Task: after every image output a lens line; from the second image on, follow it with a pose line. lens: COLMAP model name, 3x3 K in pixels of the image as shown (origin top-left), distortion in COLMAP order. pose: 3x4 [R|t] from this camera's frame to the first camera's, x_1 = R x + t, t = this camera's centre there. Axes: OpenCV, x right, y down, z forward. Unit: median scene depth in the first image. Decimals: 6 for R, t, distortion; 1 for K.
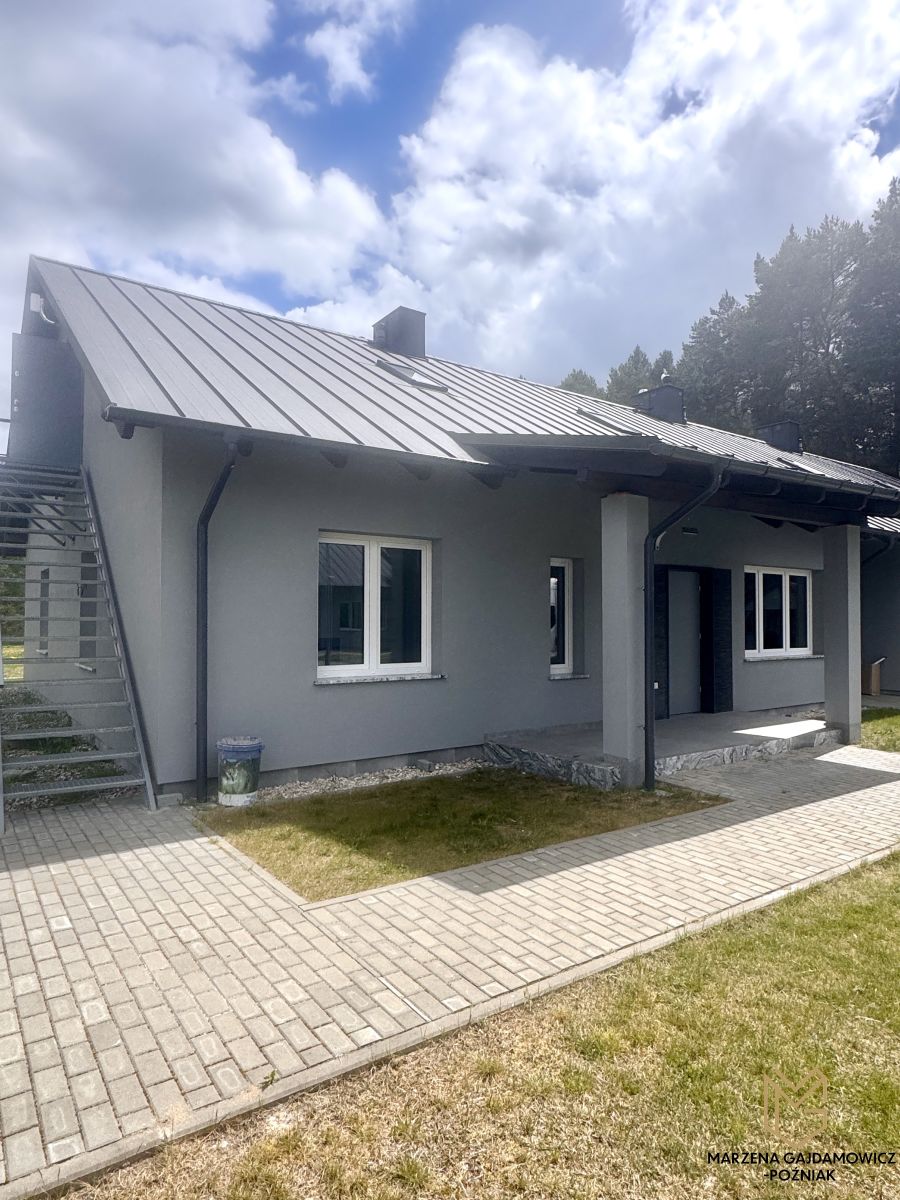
lens RADIAL K [[730.2, 0, 449.6], [0, 730.2, 605.5], [0, 0, 1]] dist [-0.034914, 0.000150]
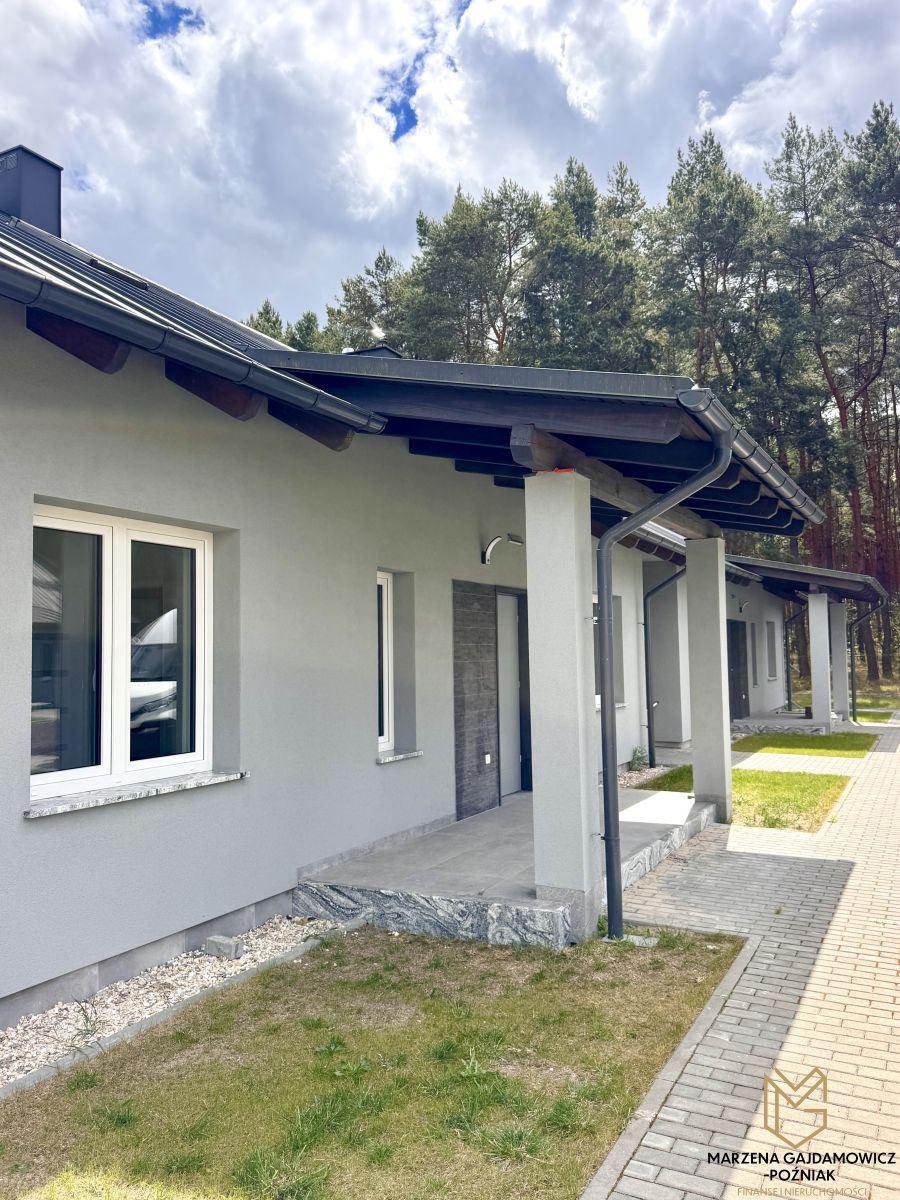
lens RADIAL K [[940.6, 0, 451.4], [0, 940.6, 594.0], [0, 0, 1]] dist [0.031274, -0.015011]
pose [[0.881031, 0.014234, 0.472845, -0.217816], [0.009419, 0.998821, -0.047618, -0.006033], [-0.472965, 0.046407, 0.879858, 0.291453]]
